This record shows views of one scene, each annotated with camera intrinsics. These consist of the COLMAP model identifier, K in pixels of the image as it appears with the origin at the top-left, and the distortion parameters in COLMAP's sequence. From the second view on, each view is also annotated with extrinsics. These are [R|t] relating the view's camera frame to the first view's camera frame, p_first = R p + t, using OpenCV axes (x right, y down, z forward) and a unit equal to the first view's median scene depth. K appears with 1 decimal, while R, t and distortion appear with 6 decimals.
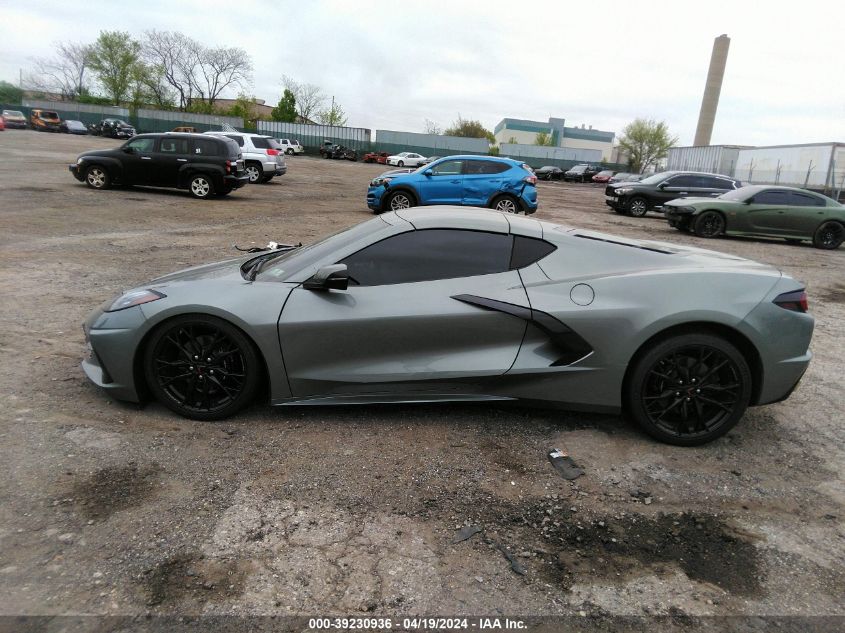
lens RADIAL K [[651.7, 0, 422.5], [0, 651.7, 316.5], [0, 0, 1]] dist [0.049495, -0.092004]
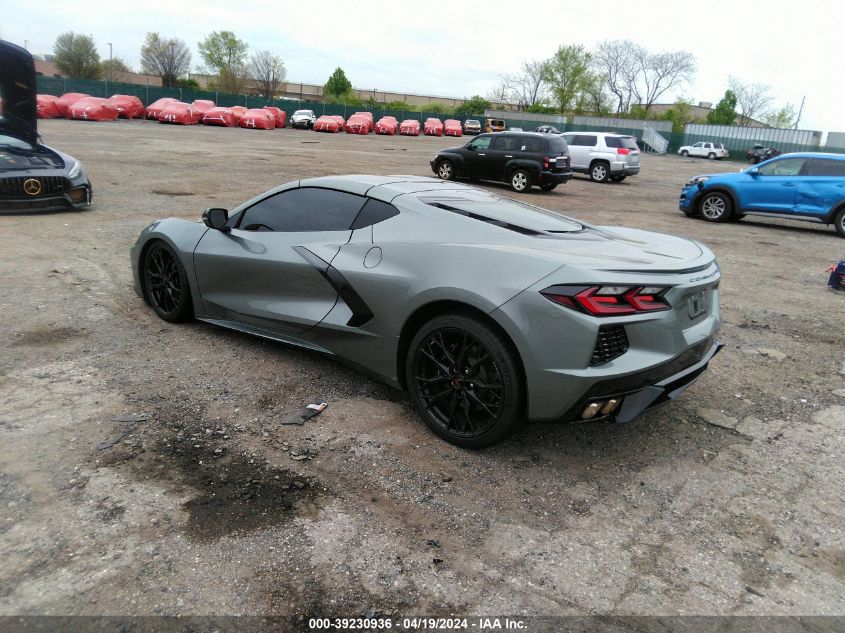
lens RADIAL K [[651.7, 0, 422.5], [0, 651.7, 316.5], [0, 0, 1]] dist [0.049495, -0.092004]
pose [[0.755916, 0.162515, -0.634176, 0.207896], [-0.171911, 0.983979, 0.047245, -0.001183], [0.631694, 0.073308, 0.771744, 0.066335]]
